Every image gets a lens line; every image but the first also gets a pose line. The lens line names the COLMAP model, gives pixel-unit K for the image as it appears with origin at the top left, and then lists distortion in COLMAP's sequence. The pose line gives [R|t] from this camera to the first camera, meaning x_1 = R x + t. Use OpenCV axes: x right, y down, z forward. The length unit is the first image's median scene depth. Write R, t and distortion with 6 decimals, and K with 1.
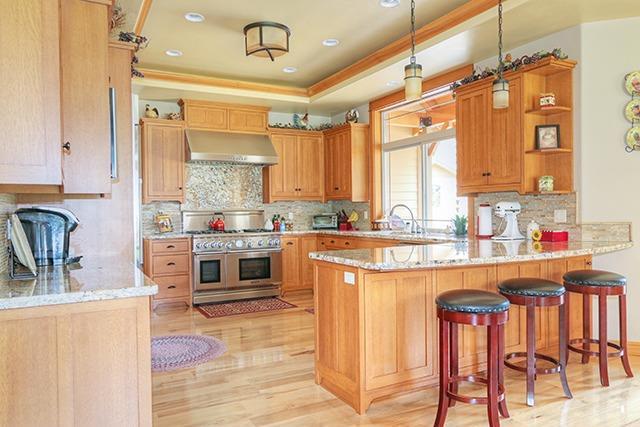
lens RADIAL K [[462.6, 0, 320.5], [0, 462.6, 217.4], [0, 0, 1]] dist [-0.009970, 0.001947]
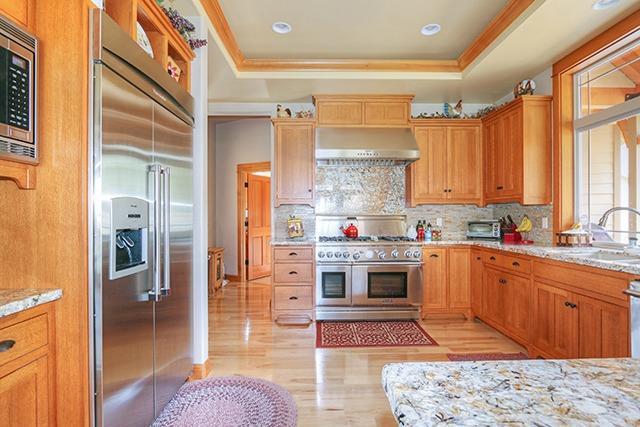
lens RADIAL K [[328.4, 0, 322.0], [0, 328.4, 216.8], [0, 0, 1]] dist [-0.013850, 0.001696]
pose [[0.893890, 0.011089, -0.448148, 0.015059], [-0.015949, 0.999848, -0.007073, -0.005664], [0.448002, 0.013470, 0.893931, 0.391678]]
